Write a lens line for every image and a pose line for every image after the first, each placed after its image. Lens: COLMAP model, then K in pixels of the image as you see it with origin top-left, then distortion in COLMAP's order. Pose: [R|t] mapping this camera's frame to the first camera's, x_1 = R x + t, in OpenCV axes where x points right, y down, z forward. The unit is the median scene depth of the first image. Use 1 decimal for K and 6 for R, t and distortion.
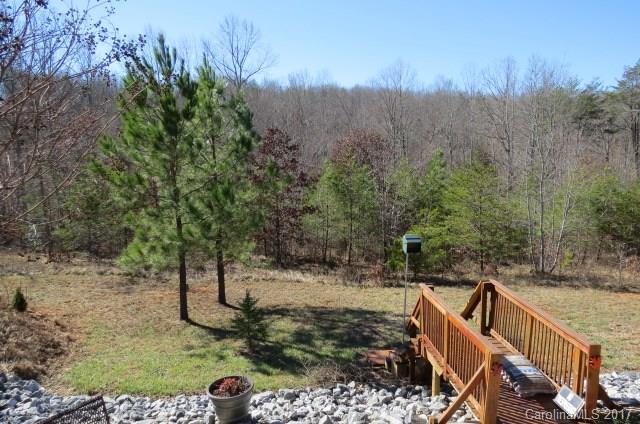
lens RADIAL K [[452.3, 0, 319.8], [0, 452.3, 211.9], [0, 0, 1]] dist [-0.042832, 0.017179]
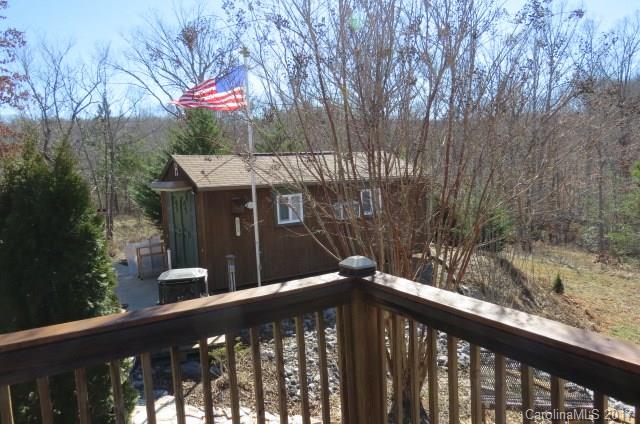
lens RADIAL K [[452.3, 0, 320.0], [0, 452.3, 210.6], [0, 0, 1]] dist [-0.042832, 0.017179]
pose [[0.415948, 0.074677, -0.906317, 0.090327], [-0.087461, 0.995288, 0.041868, 0.007352], [0.905173, 0.061853, 0.420519, -0.060927]]
